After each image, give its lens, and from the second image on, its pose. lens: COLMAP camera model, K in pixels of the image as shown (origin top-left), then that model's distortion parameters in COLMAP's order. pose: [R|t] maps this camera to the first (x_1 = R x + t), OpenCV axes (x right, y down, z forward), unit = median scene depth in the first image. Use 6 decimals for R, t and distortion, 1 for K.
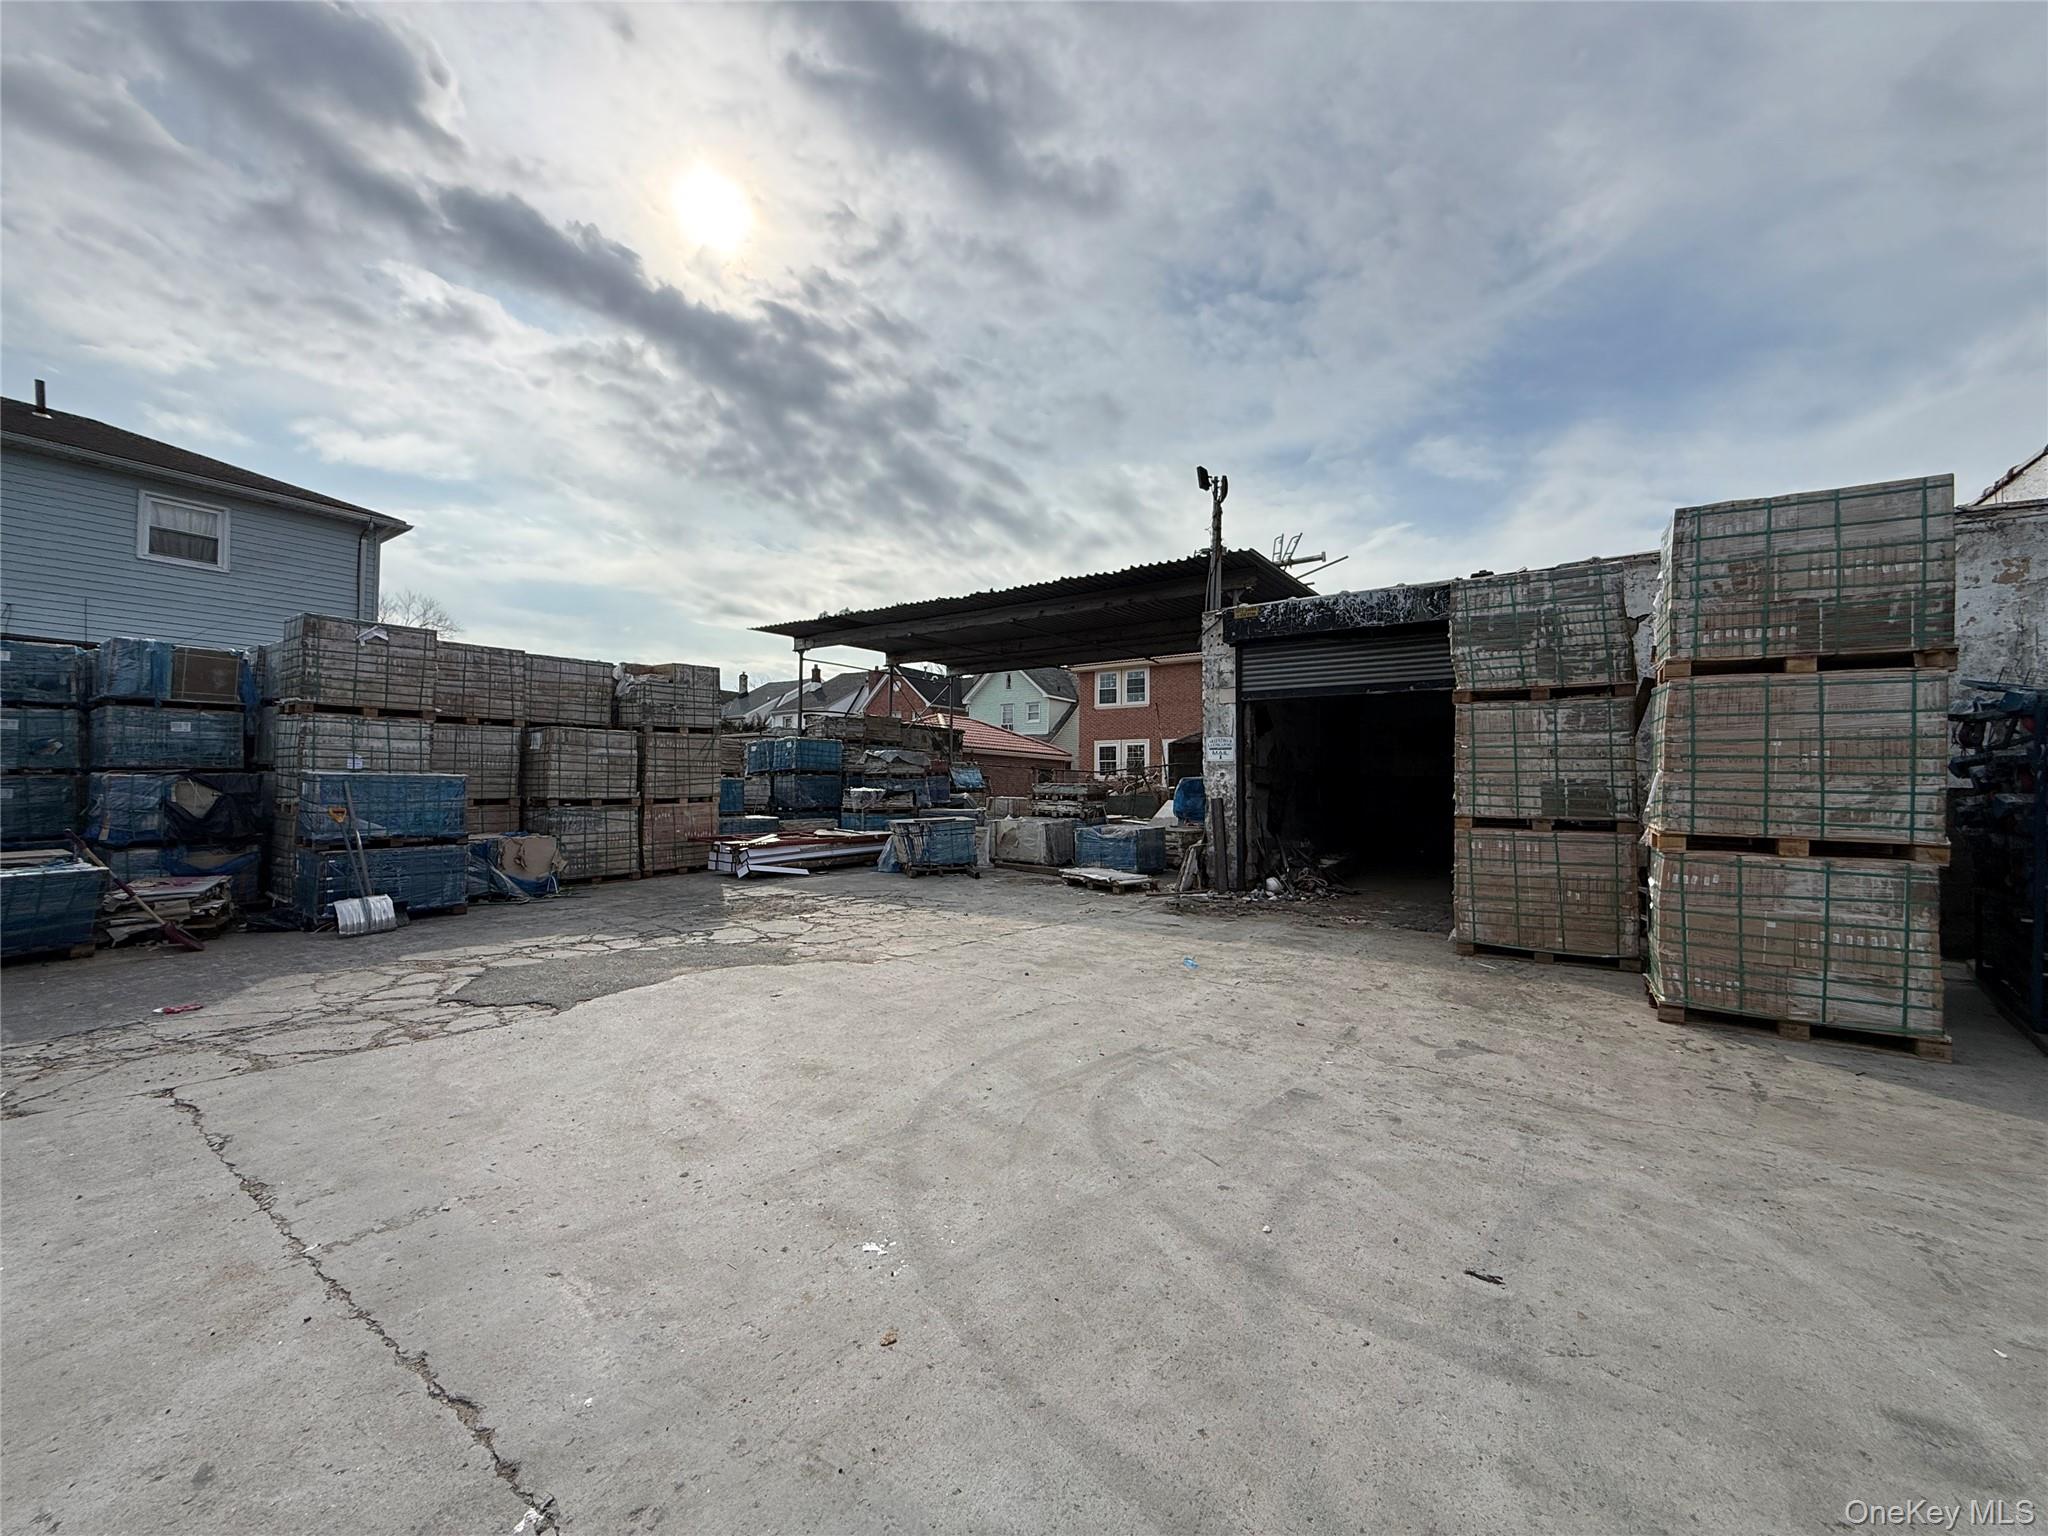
lens RADIAL K [[817.4, 0, 1013.1], [0, 817.4, 766.5], [0, 0, 1]] dist [0.000475, -0.000164]
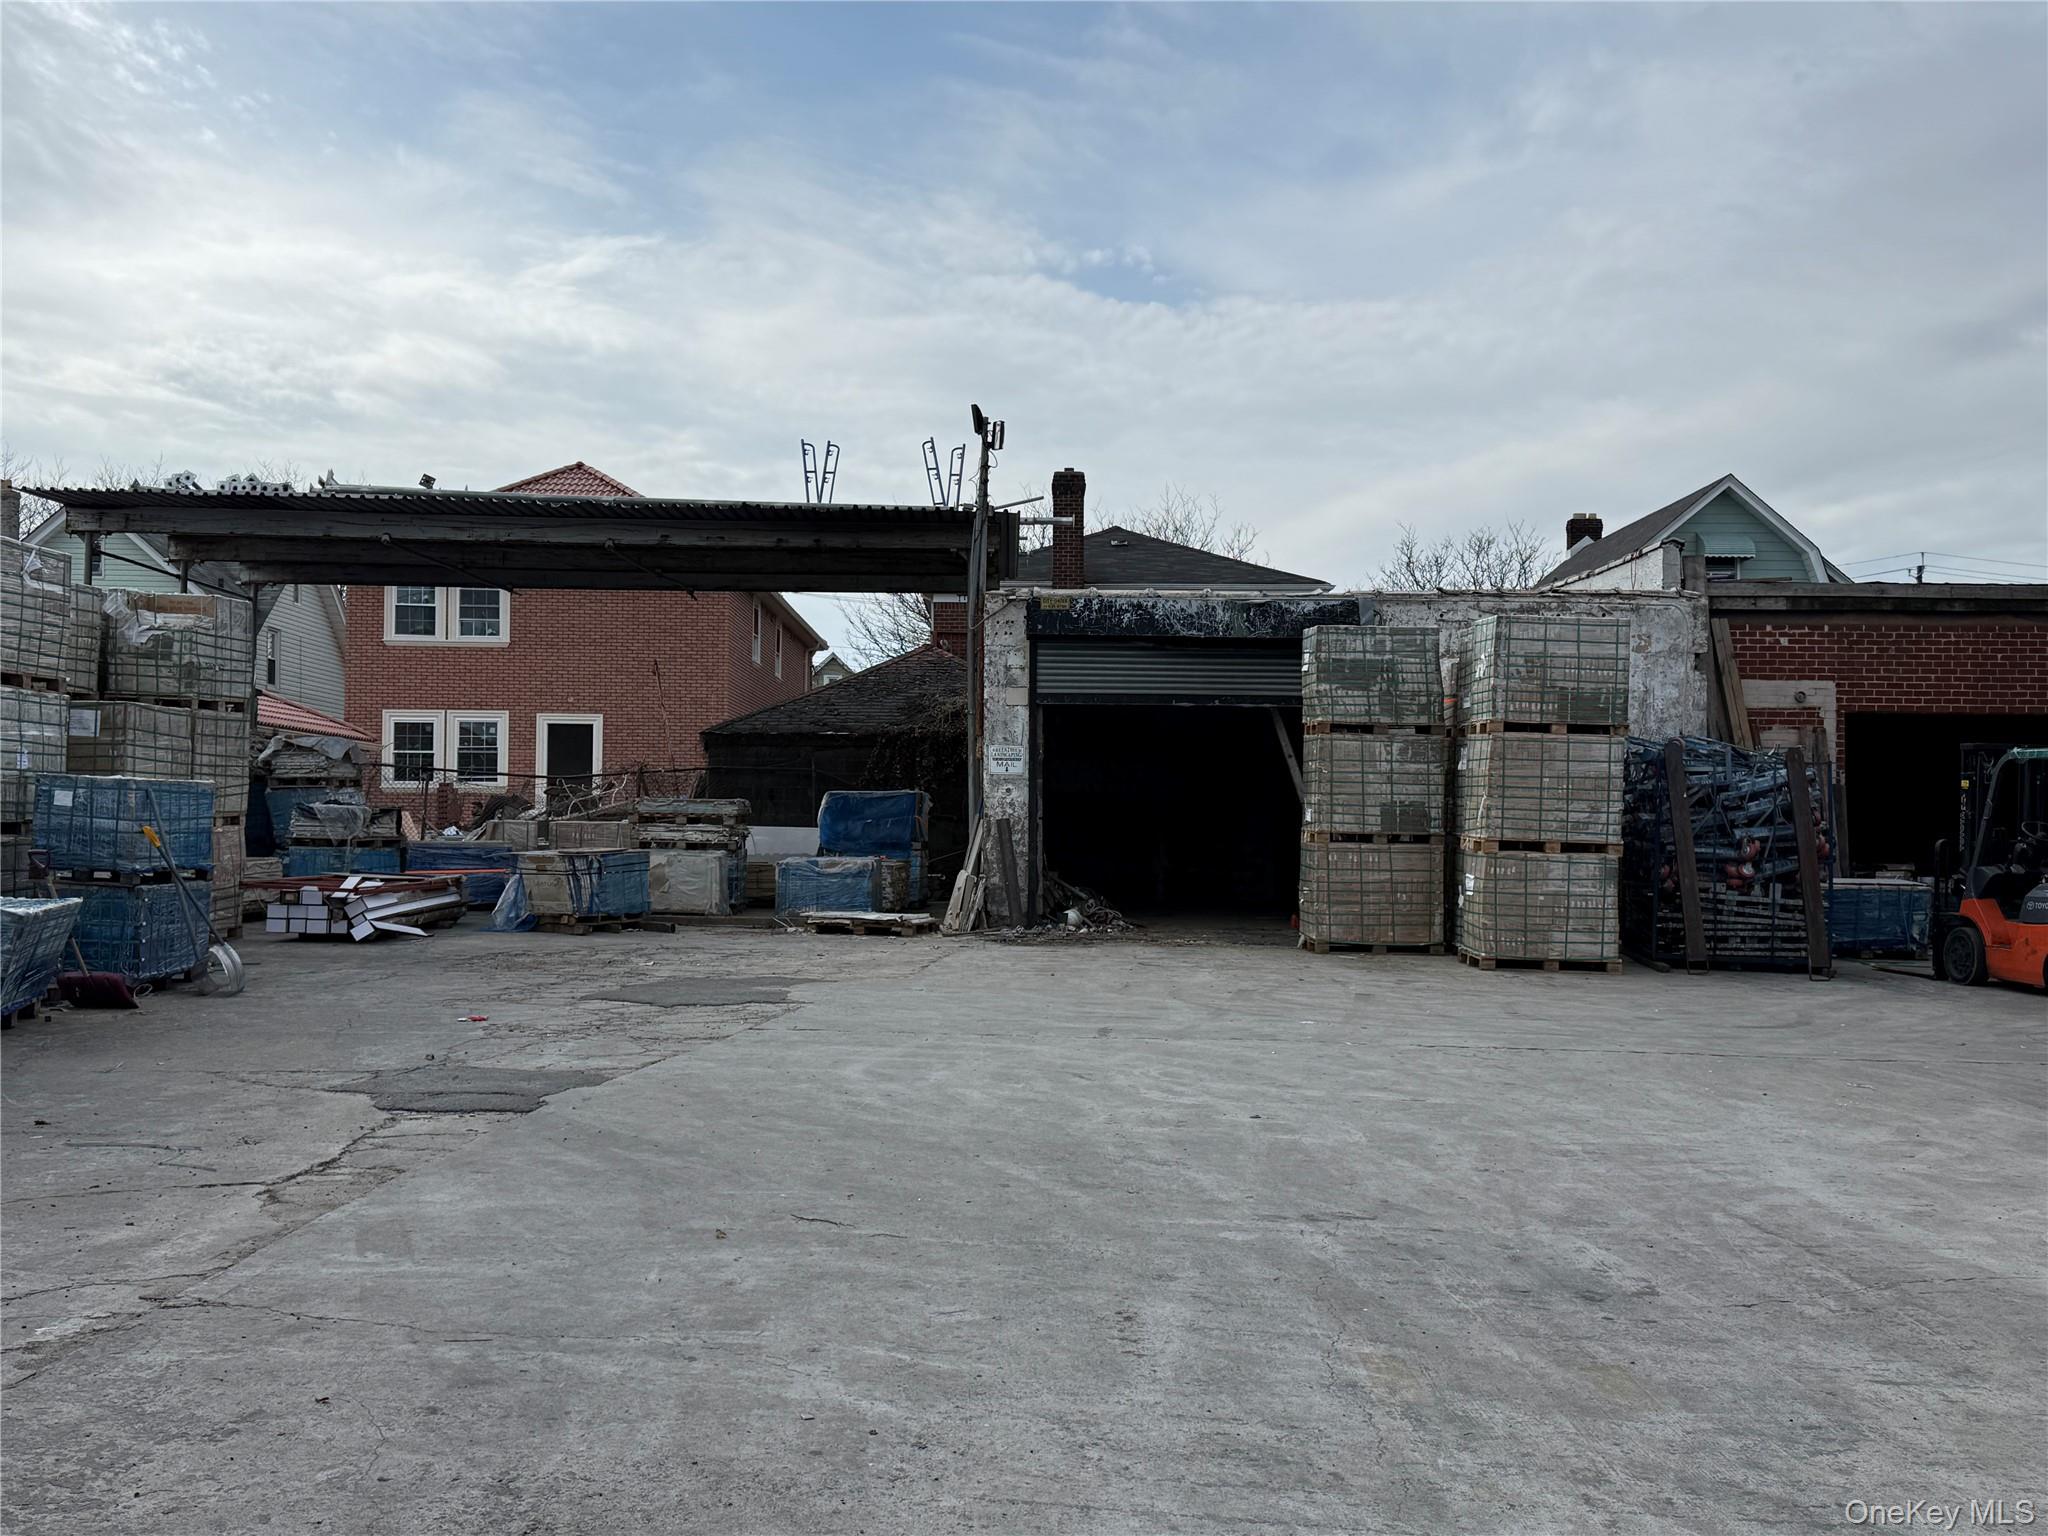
lens RADIAL K [[2033.3, 0, 1017.1], [0, 2033.3, 767.0], [0, 0, 1]] dist [0.087516, 0.000000]
pose [[0.818220, 0.017826, 0.574629, -0.948463], [-0.021029, 0.999778, -0.001071, -0.012080], [-0.574521, -0.011208, 0.818413, -0.713952]]
